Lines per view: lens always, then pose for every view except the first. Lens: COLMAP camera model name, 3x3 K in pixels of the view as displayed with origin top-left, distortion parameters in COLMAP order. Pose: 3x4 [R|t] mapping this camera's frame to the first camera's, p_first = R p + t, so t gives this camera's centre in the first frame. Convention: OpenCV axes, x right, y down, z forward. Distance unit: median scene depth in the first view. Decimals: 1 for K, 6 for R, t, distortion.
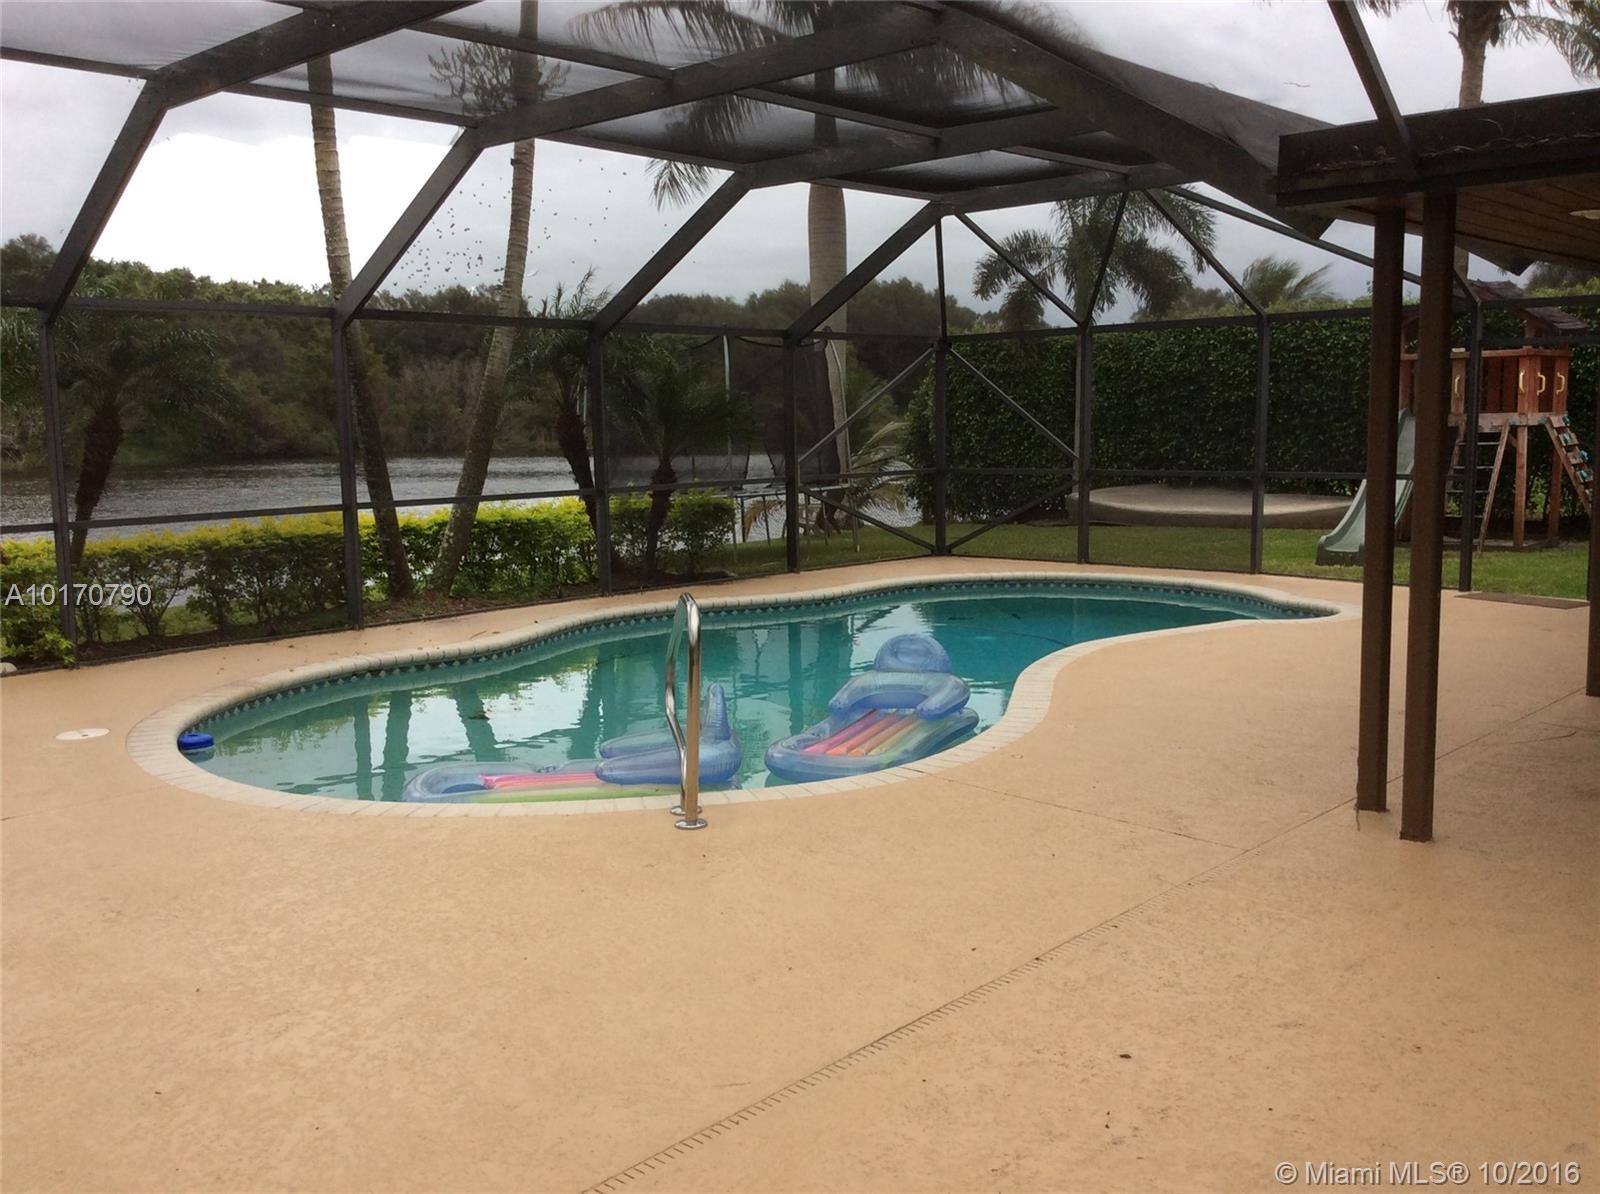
lens RADIAL K [[1453.5, 0, 815.8], [0, 1453.5, 589.0], [0, 0, 1]] dist [0.027592, 0.000000]
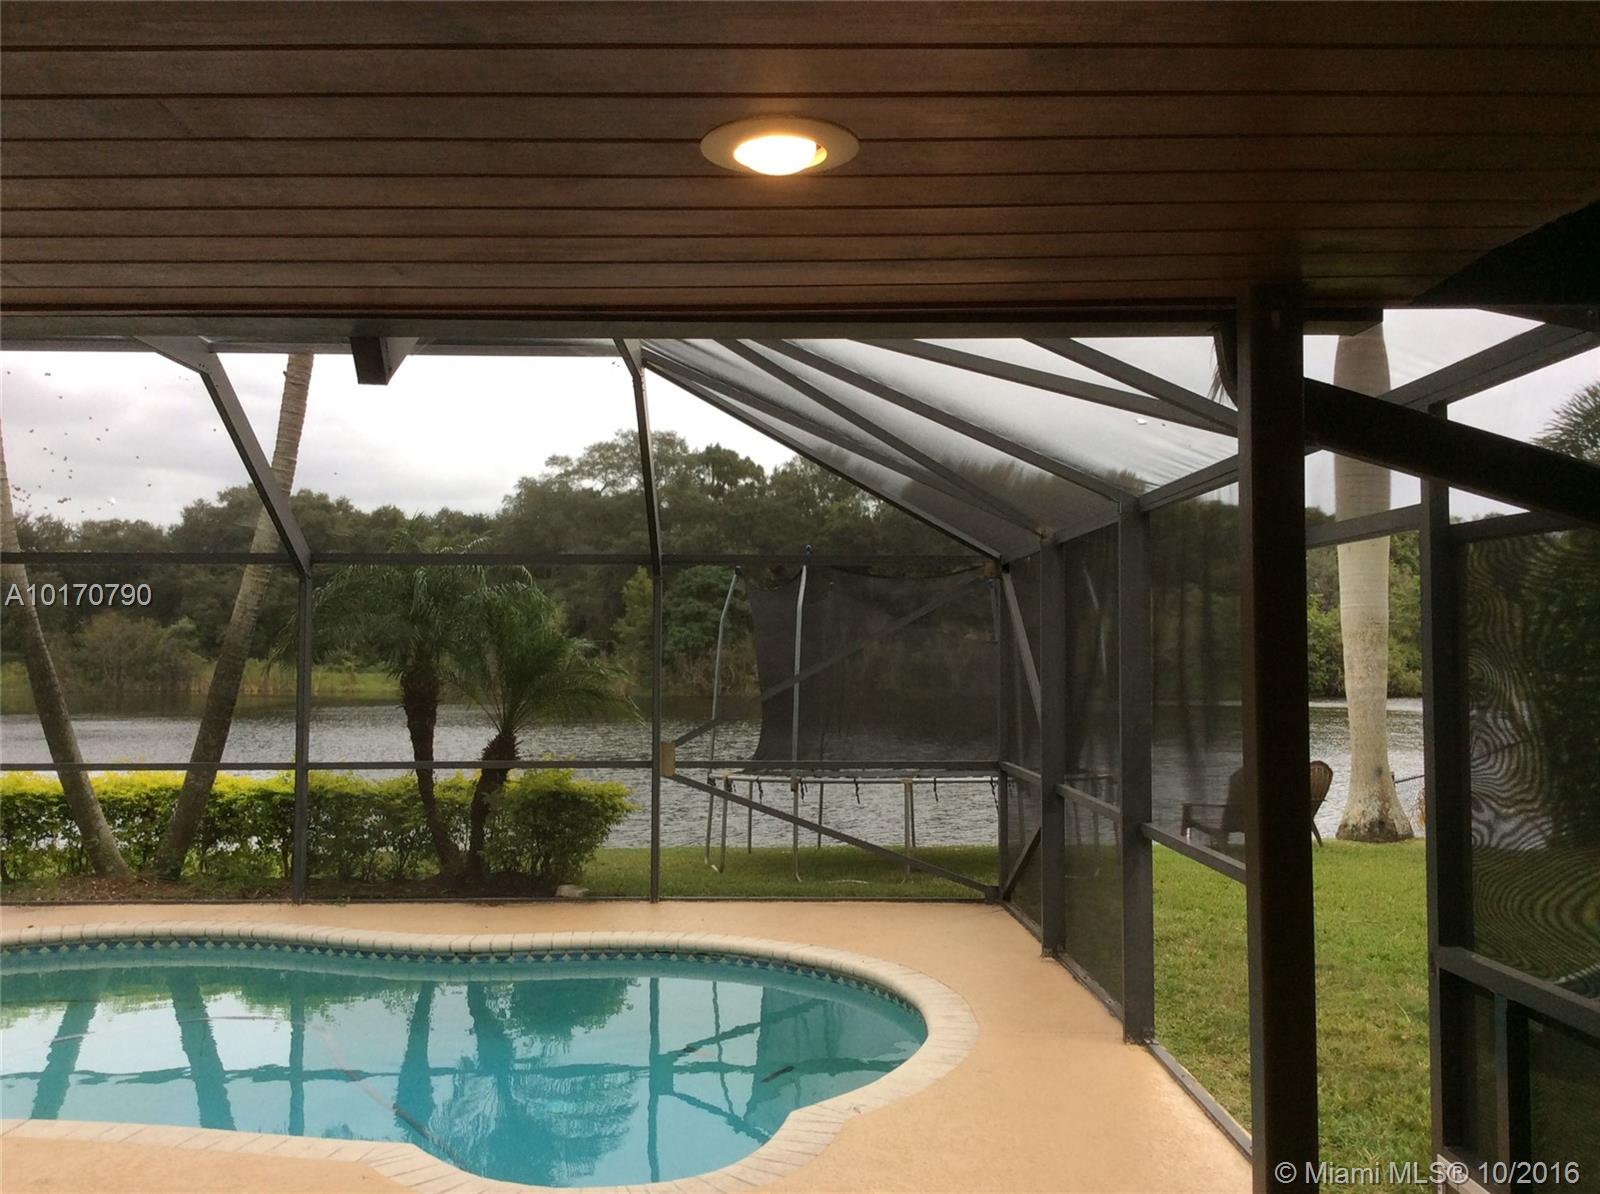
lens RADIAL K [[1453.5, 0, 810.3], [0, 1453.5, 597.1], [0, 0, 1]] dist [0.027592, 0.000000]
pose [[0.692696, -0.016687, -0.721037, 0.605012], [-0.092979, 0.989324, -0.112220, -0.094051], [0.715211, 0.144776, 0.683749, 0.639780]]
